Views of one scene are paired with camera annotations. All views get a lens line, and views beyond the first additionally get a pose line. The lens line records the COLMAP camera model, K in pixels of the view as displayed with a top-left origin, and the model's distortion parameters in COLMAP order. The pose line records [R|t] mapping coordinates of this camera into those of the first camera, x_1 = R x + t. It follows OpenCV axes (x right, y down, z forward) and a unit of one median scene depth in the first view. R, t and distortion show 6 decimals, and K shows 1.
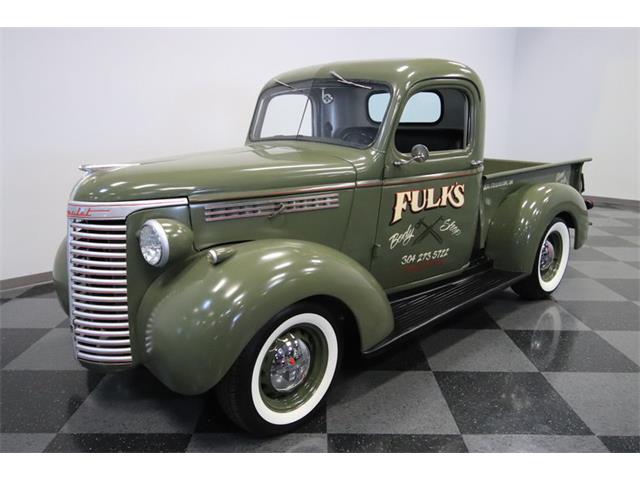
lens RADIAL K [[524.4, 0, 320.0], [0, 524.4, 240.0], [0, 0, 1]] dist [0.047691, -0.005295]
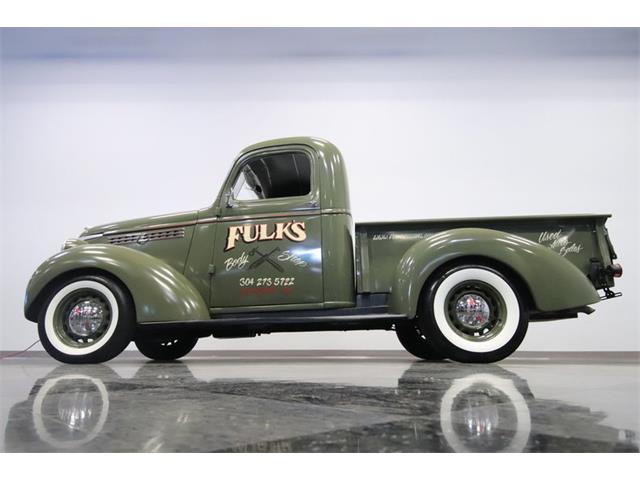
lens RADIAL K [[503.6, 0, 320.0], [0, 503.6, 240.0], [0, 0, 1]] dist [0.049466, -0.001793]
pose [[0.691191, -0.167217, -0.703060, 1.154440], [-0.158287, 0.914209, -0.373052, 0.367018], [0.705124, 0.369135, 0.605425, 0.384885]]
